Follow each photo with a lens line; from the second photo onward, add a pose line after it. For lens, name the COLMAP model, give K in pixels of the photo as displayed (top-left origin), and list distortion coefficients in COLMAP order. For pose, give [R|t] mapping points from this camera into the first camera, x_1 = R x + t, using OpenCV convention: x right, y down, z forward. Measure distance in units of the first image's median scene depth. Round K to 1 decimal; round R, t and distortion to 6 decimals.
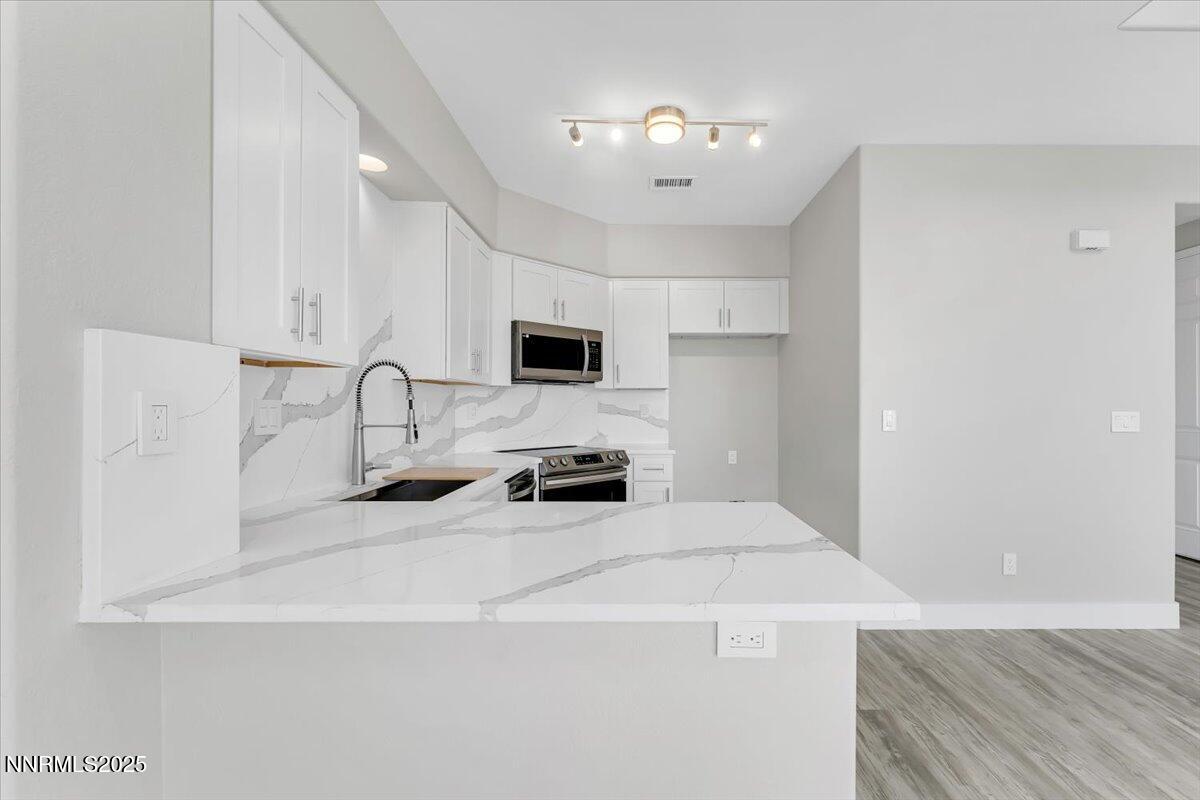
lens RADIAL K [[506.3, 0, 641.6], [0, 506.3, 403.6], [0, 0, 1]] dist [0.004381, 0.000406]
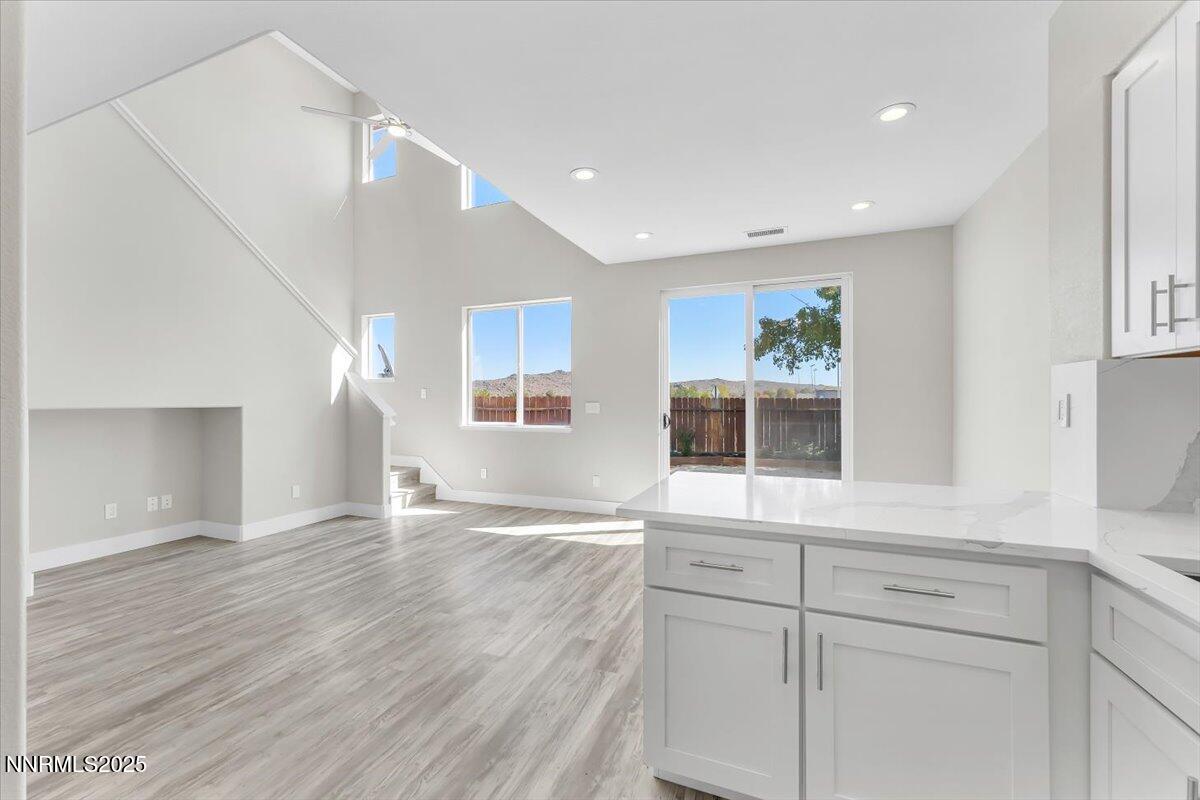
lens RADIAL K [[484.5, 0, 581.2], [0, 484.5, 402.1], [0, 0, 1]] dist [-0.005091, -0.000241]
pose [[-0.918792, -0.004139, 0.394720, -0.006146], [-0.004947, 0.999987, -0.001031, 0.004064], [-0.394711, -0.002900, -0.918801, 0.921570]]
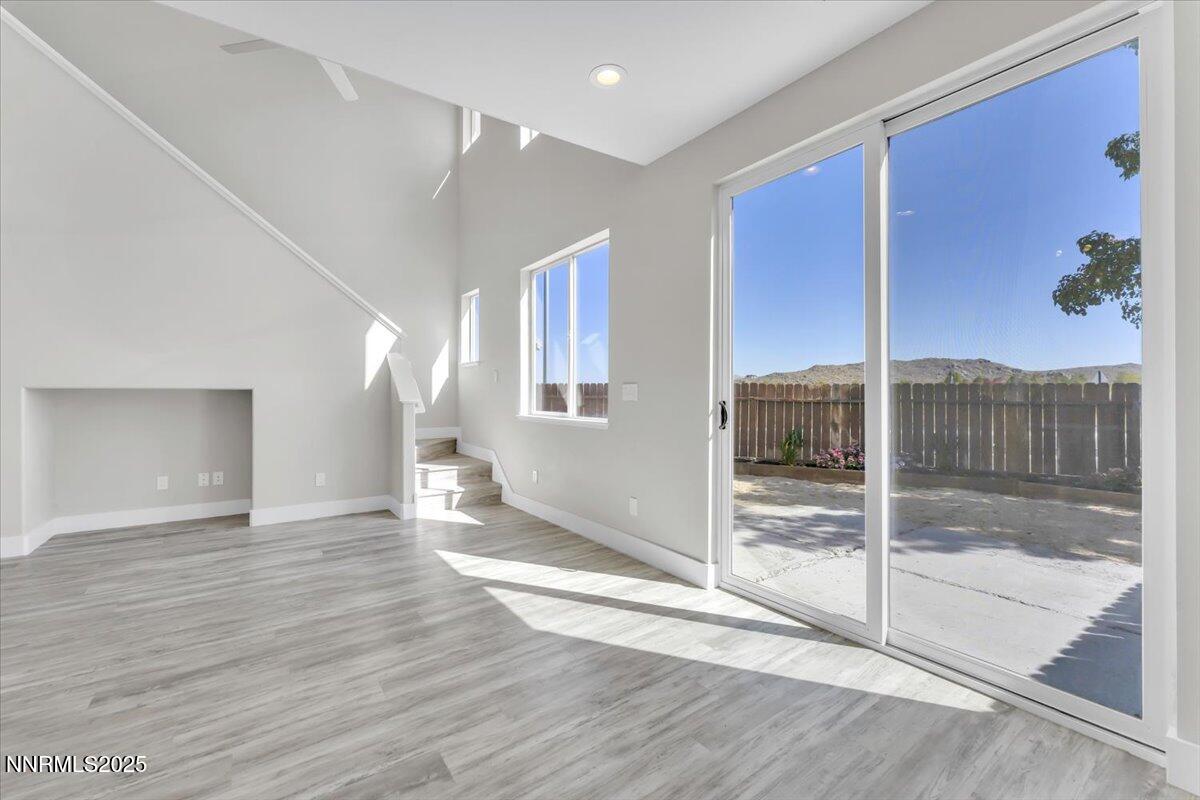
lens RADIAL K [[484.5, 0, 604.2], [0, 484.5, 392.2], [0, 0, 1]] dist [-0.005091, -0.000241]
pose [[-0.579644, -0.002495, 0.814866, -0.216353], [-0.008852, 0.999956, -0.003235, 0.024108], [-0.814822, -0.009088, -0.579640, 0.115019]]
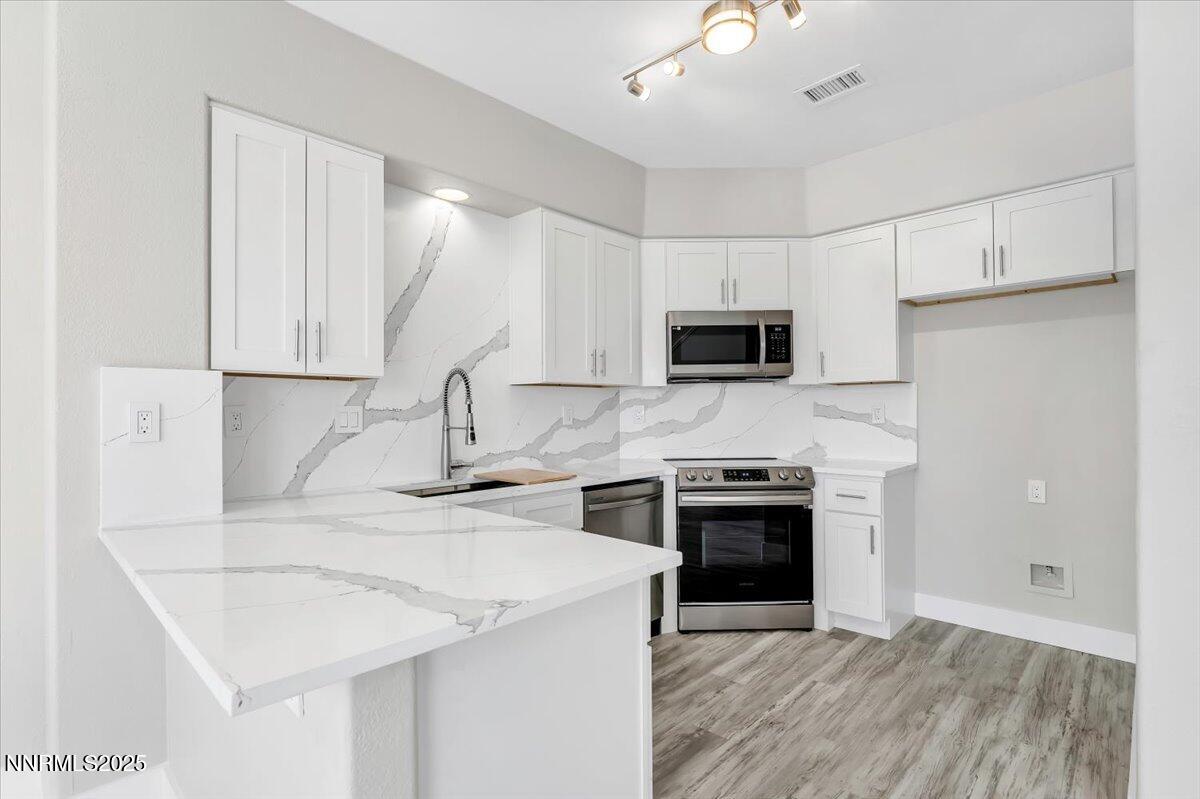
lens RADIAL K [[571.9, 0, 597.3], [0, 571.9, 407.8], [0, 0, 1]] dist [-0.003277, -0.000242]
pose [[0.709071, -0.009064, -0.705079, 0.364438], [0.011777, 0.999930, -0.001010, 0.002860], [0.705039, -0.007587, 0.709128, 0.201126]]
